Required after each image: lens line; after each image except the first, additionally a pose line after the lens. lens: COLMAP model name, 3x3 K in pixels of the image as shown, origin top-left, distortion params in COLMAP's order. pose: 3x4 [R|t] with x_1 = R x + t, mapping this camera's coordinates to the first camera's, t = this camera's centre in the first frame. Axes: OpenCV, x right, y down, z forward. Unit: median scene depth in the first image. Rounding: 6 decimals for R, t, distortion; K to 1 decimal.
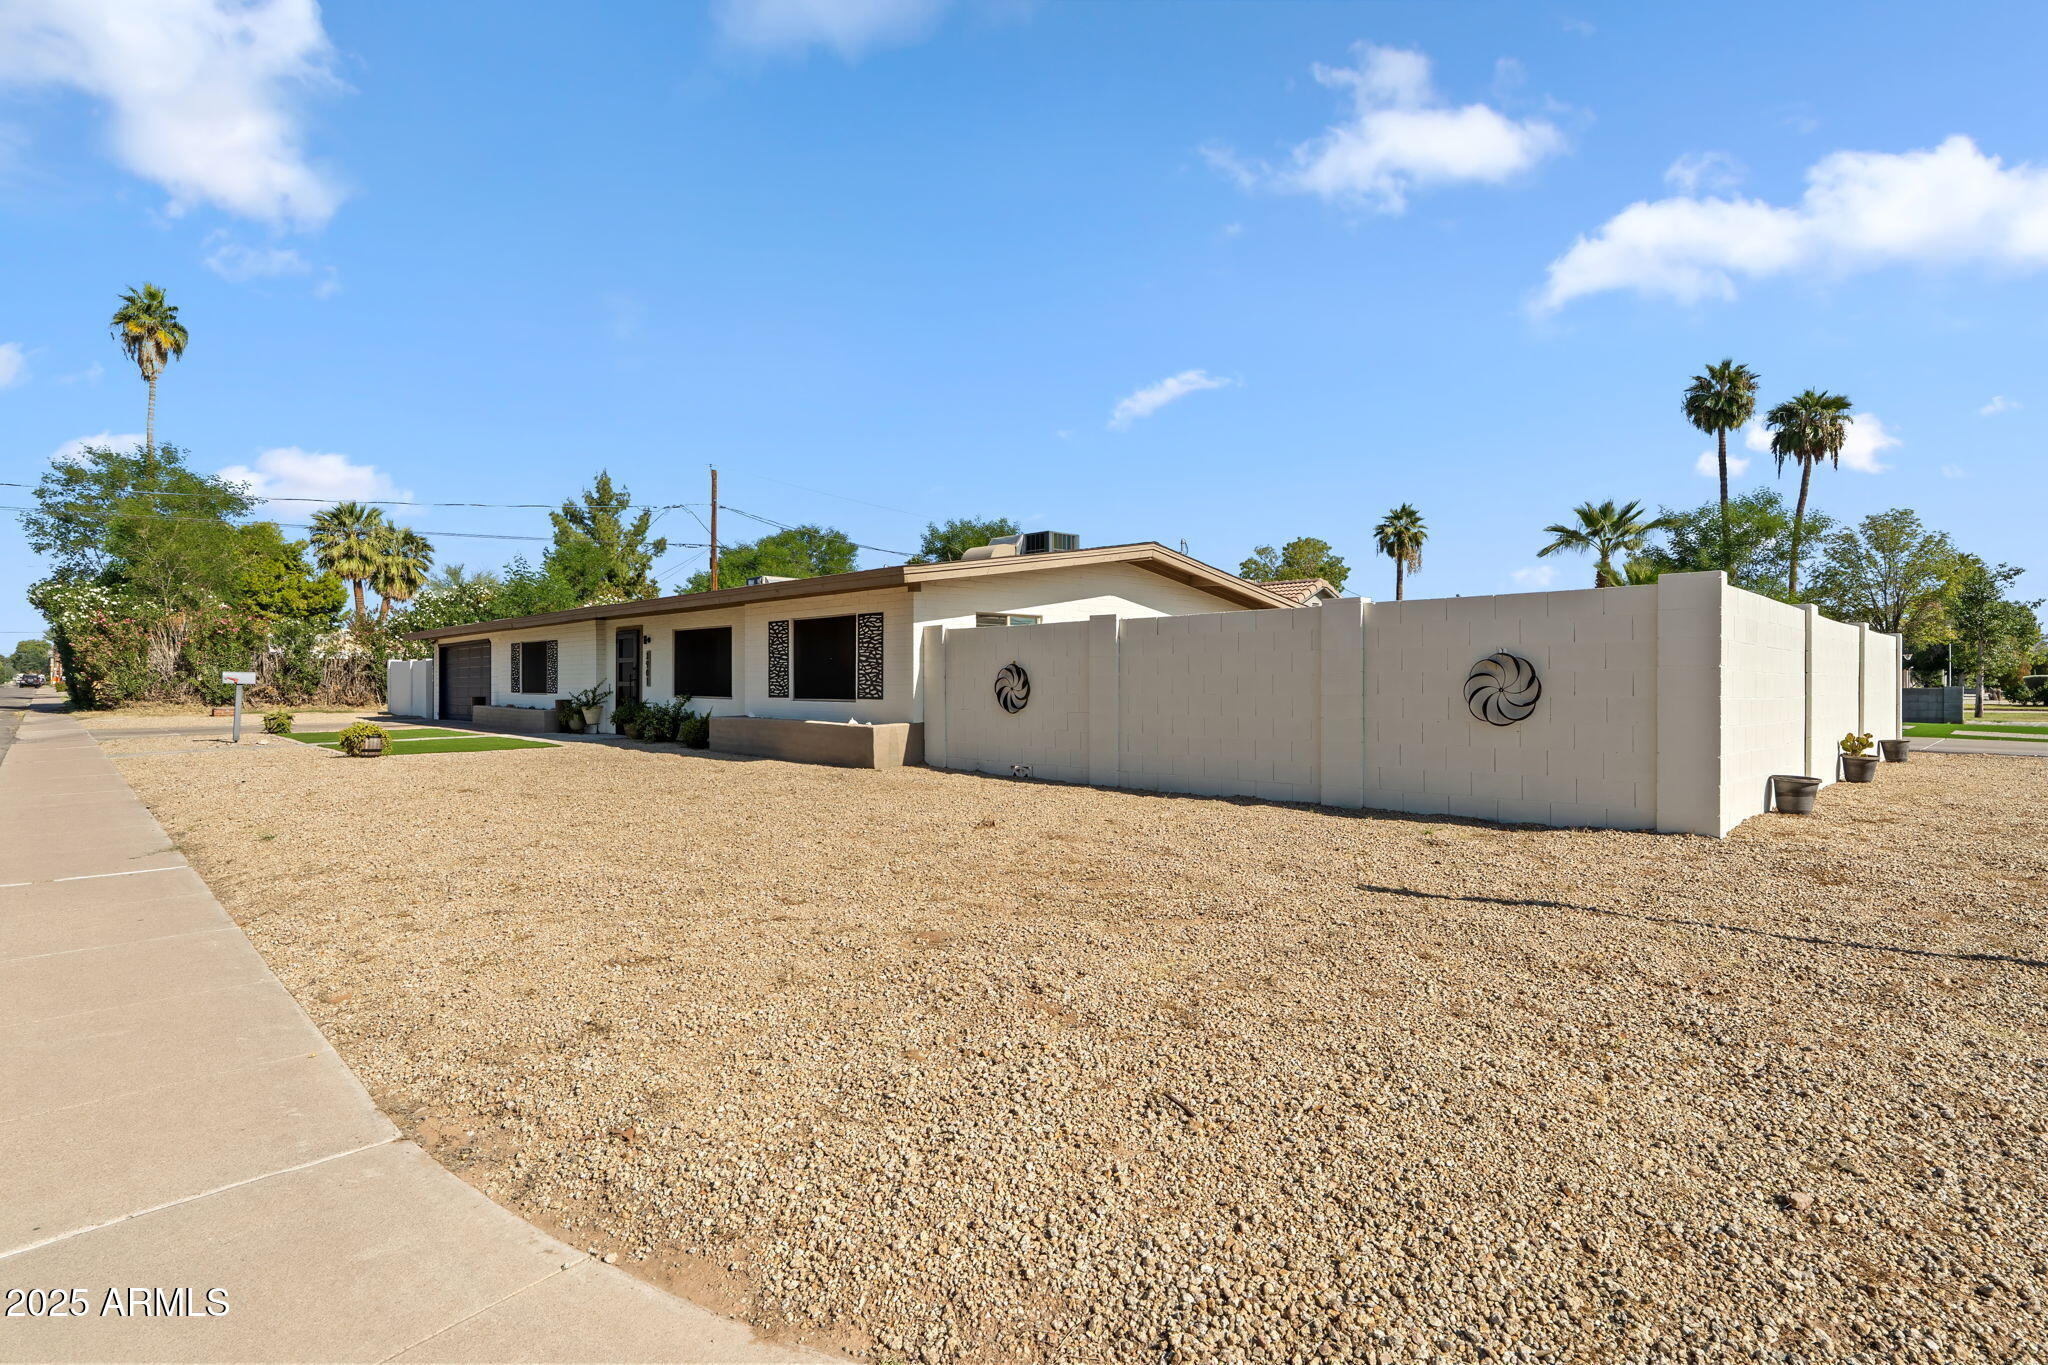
lens RADIAL K [[928.9, 0, 1032.5], [0, 928.9, 676.7], [0, 0, 1]] dist [0.000565, -0.001229]
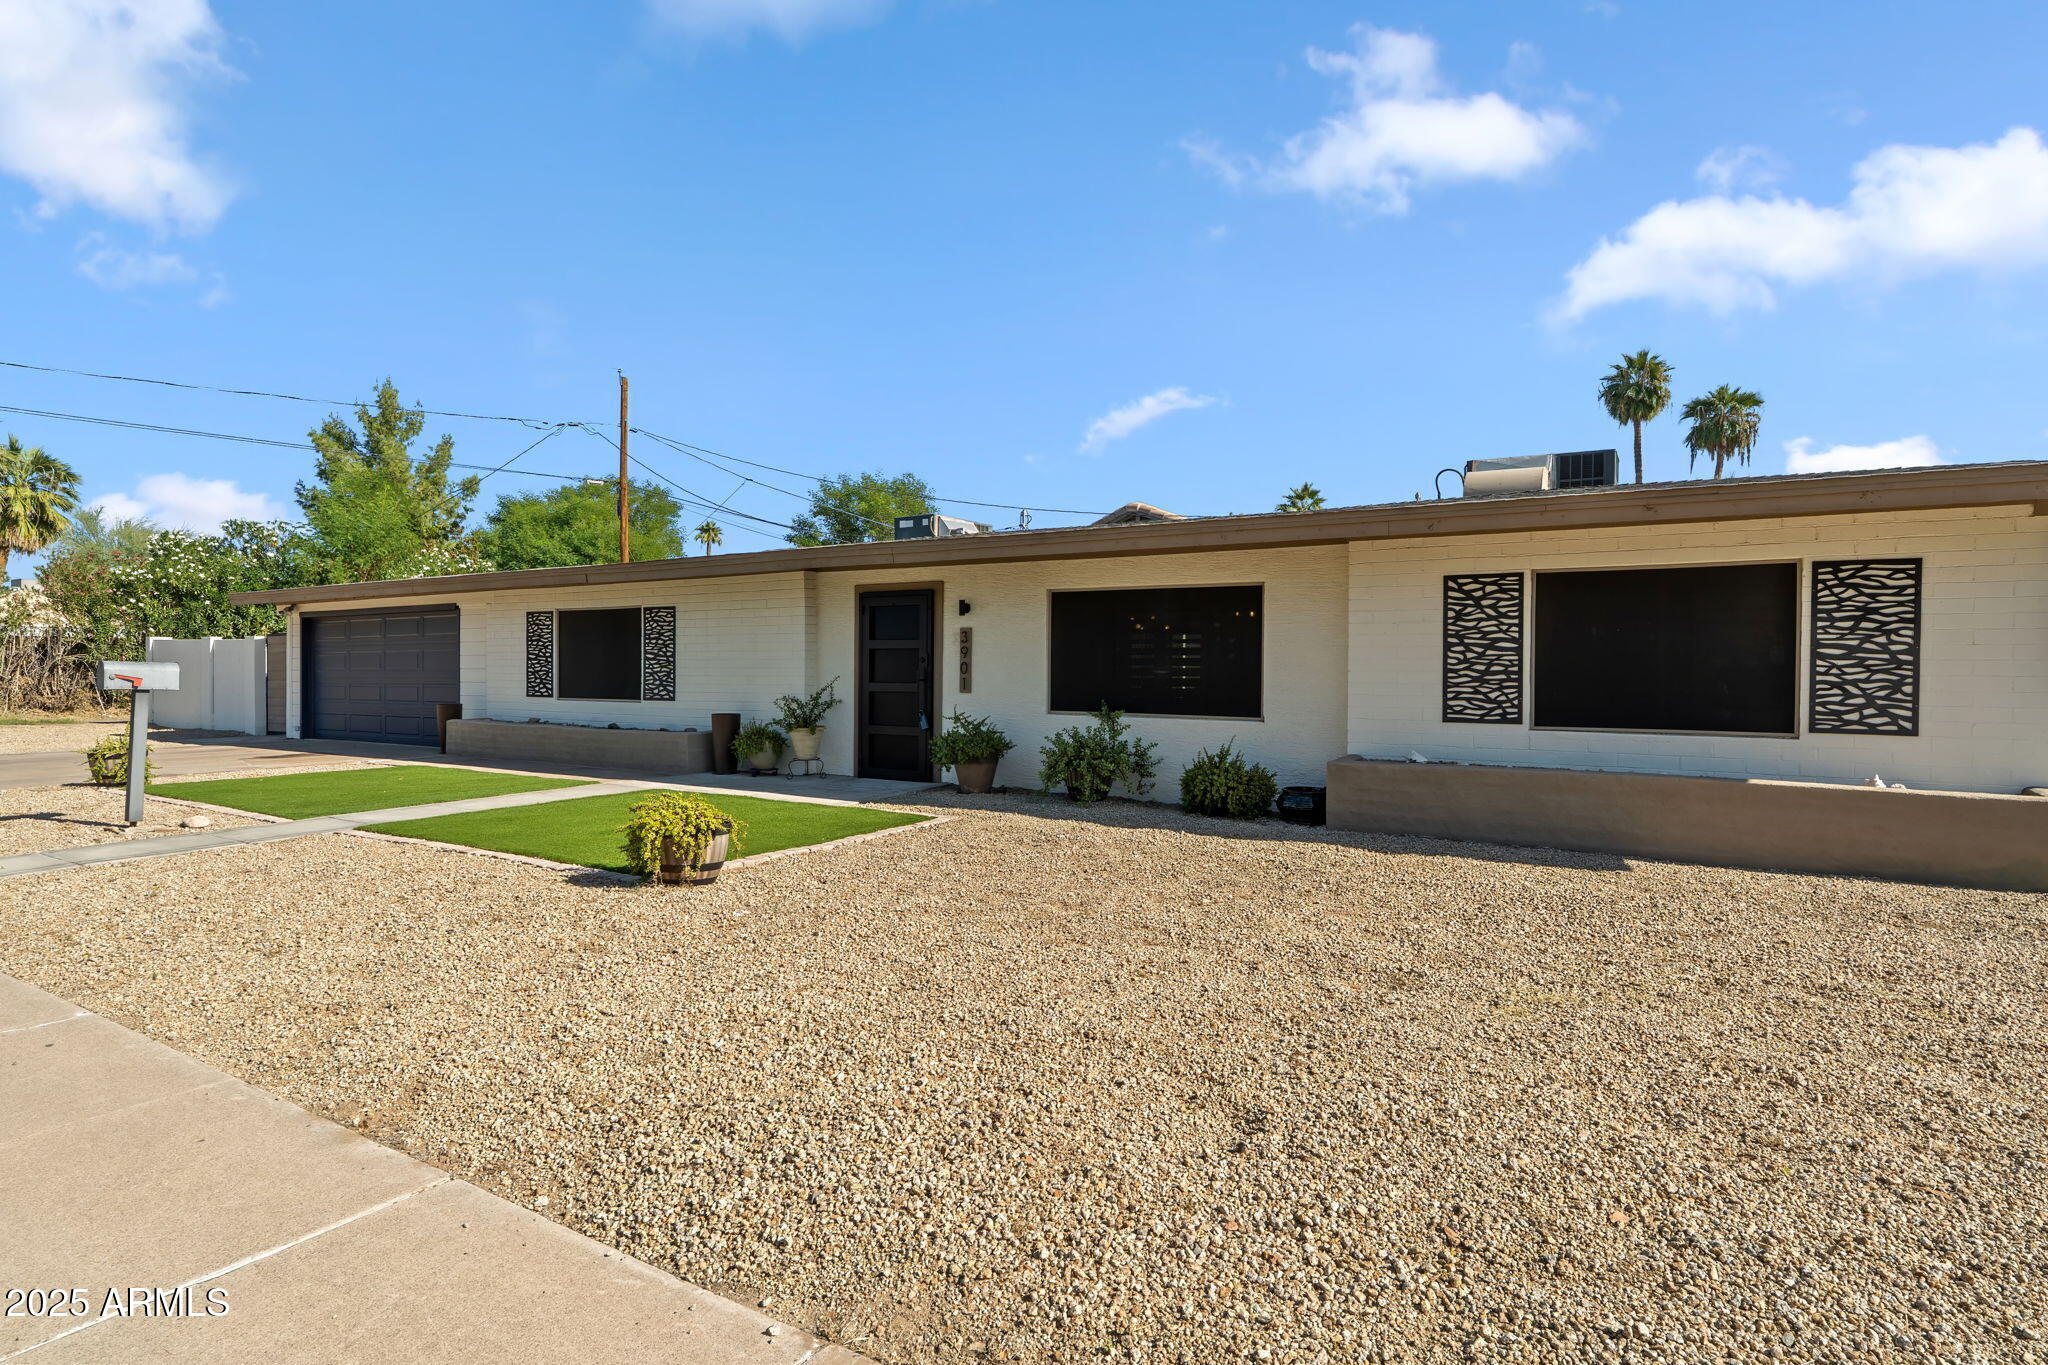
lens RADIAL K [[1008.5, 0, 1023.8], [0, 1008.5, 677.2], [0, 0, 1]] dist [0.000500, -0.000450]
pose [[0.974631, 0.004577, 0.223773, -0.148148], [-0.007063, 0.999922, 0.010311, -0.001615], [-0.223708, -0.011630, 0.974587, 0.117968]]
